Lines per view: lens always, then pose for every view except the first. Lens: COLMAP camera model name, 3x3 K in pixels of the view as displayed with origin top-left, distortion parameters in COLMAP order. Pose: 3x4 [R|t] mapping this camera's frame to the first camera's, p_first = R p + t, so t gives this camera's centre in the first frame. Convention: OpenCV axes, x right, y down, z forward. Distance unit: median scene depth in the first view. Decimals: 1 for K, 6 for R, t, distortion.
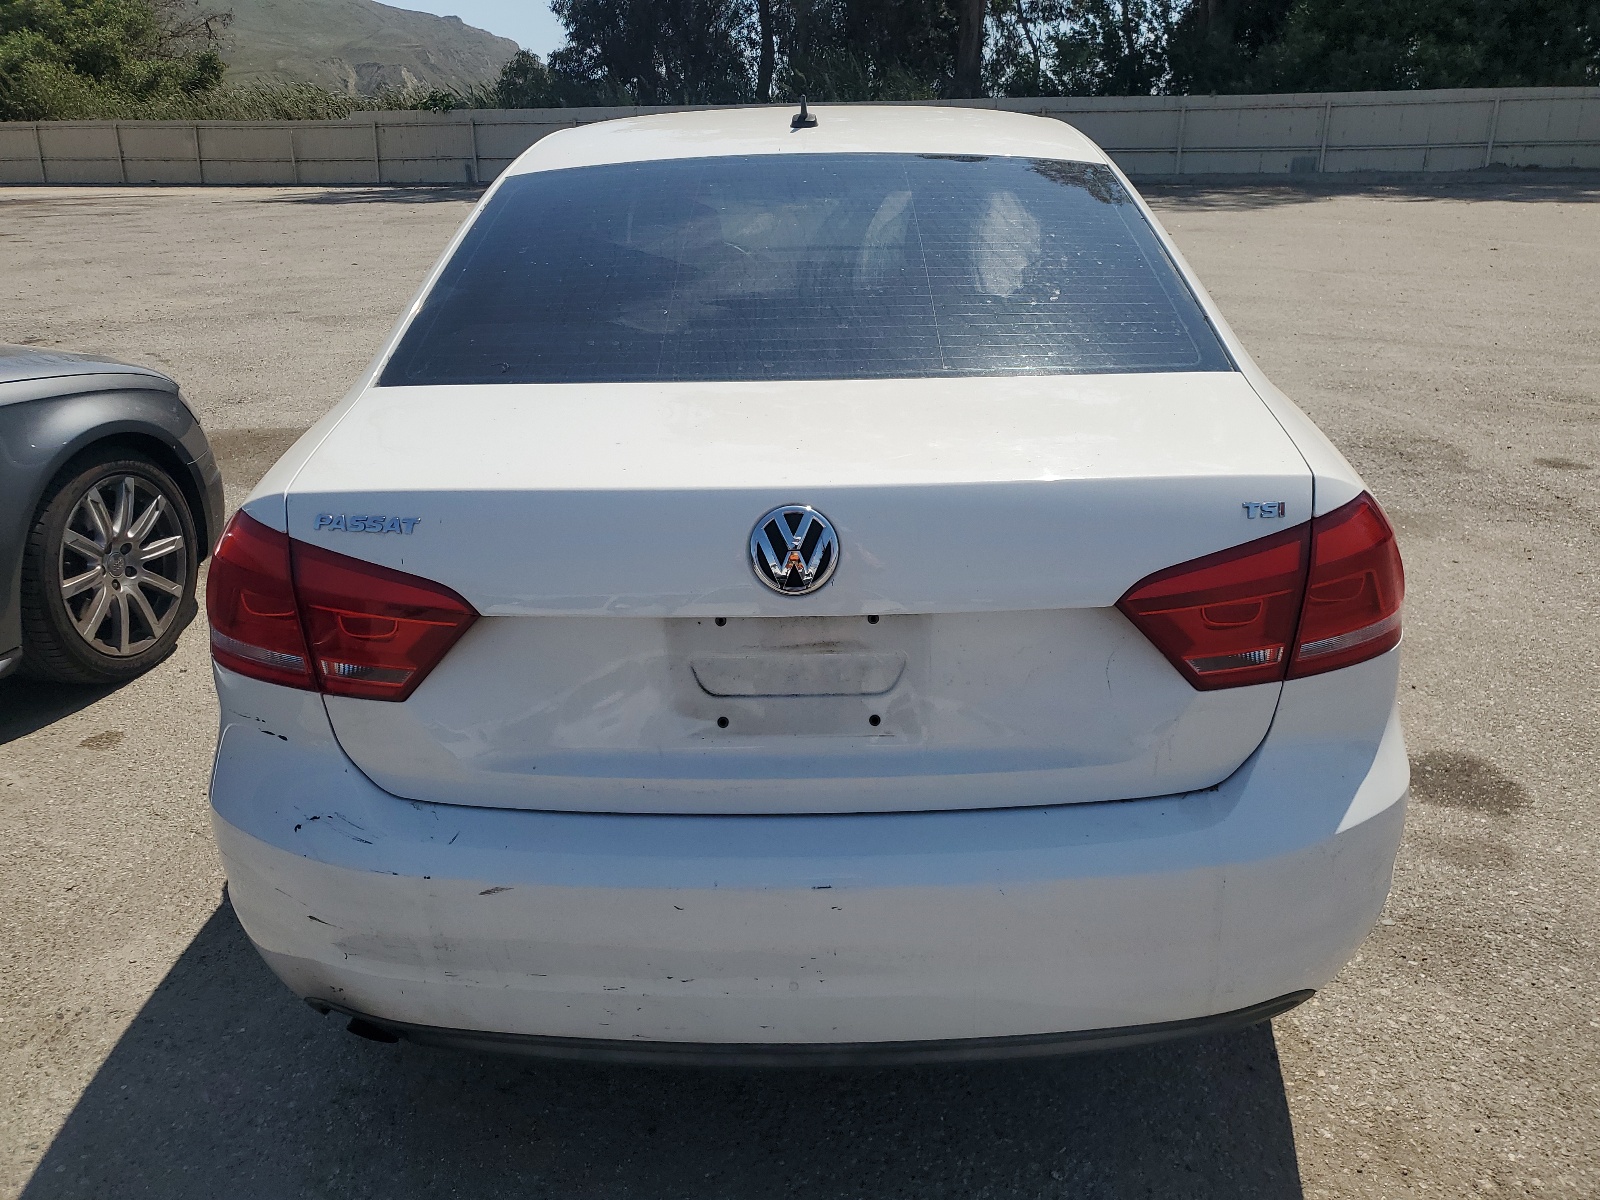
lens RADIAL K [[1197.8, 0, 800.3], [0, 1197.8, 572.7], [0, 0, 1]] dist [0.028797, 0.001486]
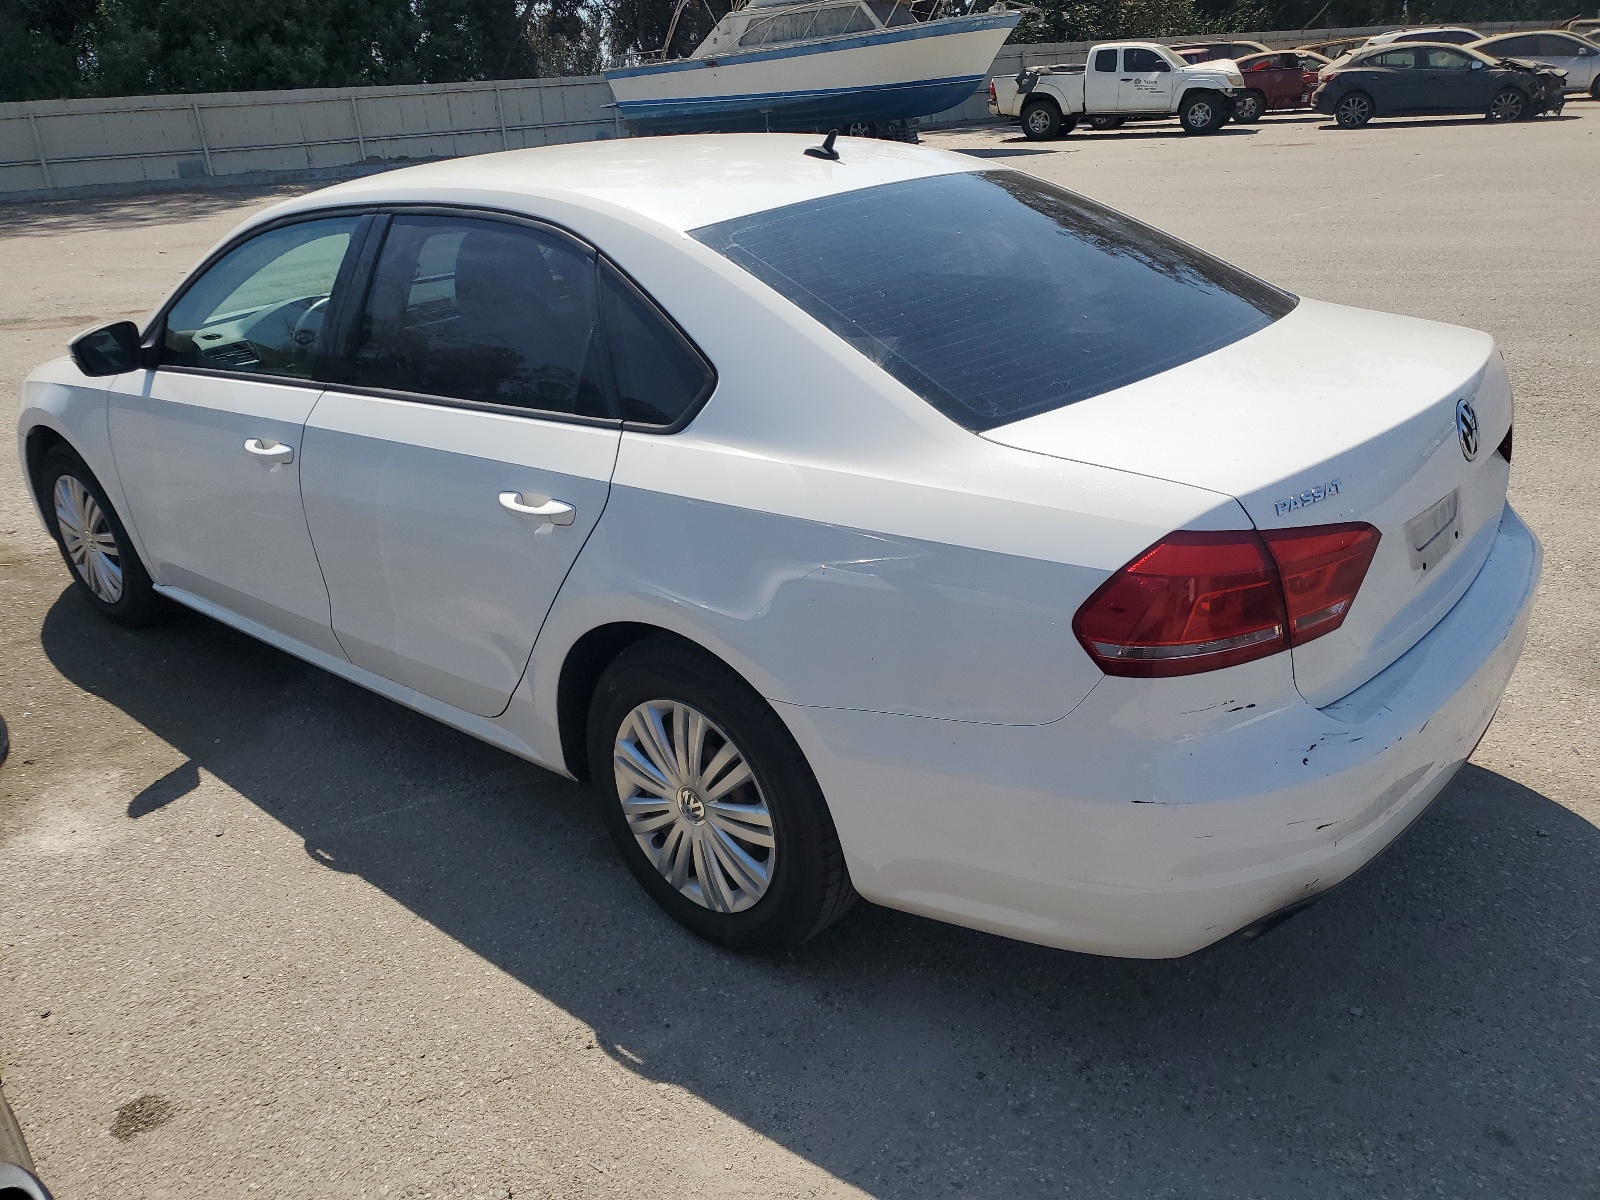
lens RADIAL K [[1188.6, 0, 808.1], [0, 1188.6, 597.2], [0, 0, 1]] dist [0.029134, 0.002053]
pose [[0.661850, -0.321868, 0.677020, -0.467099], [0.308162, 0.940112, 0.145690, -0.083762], [-0.683367, 0.112207, 0.721401, 0.143114]]
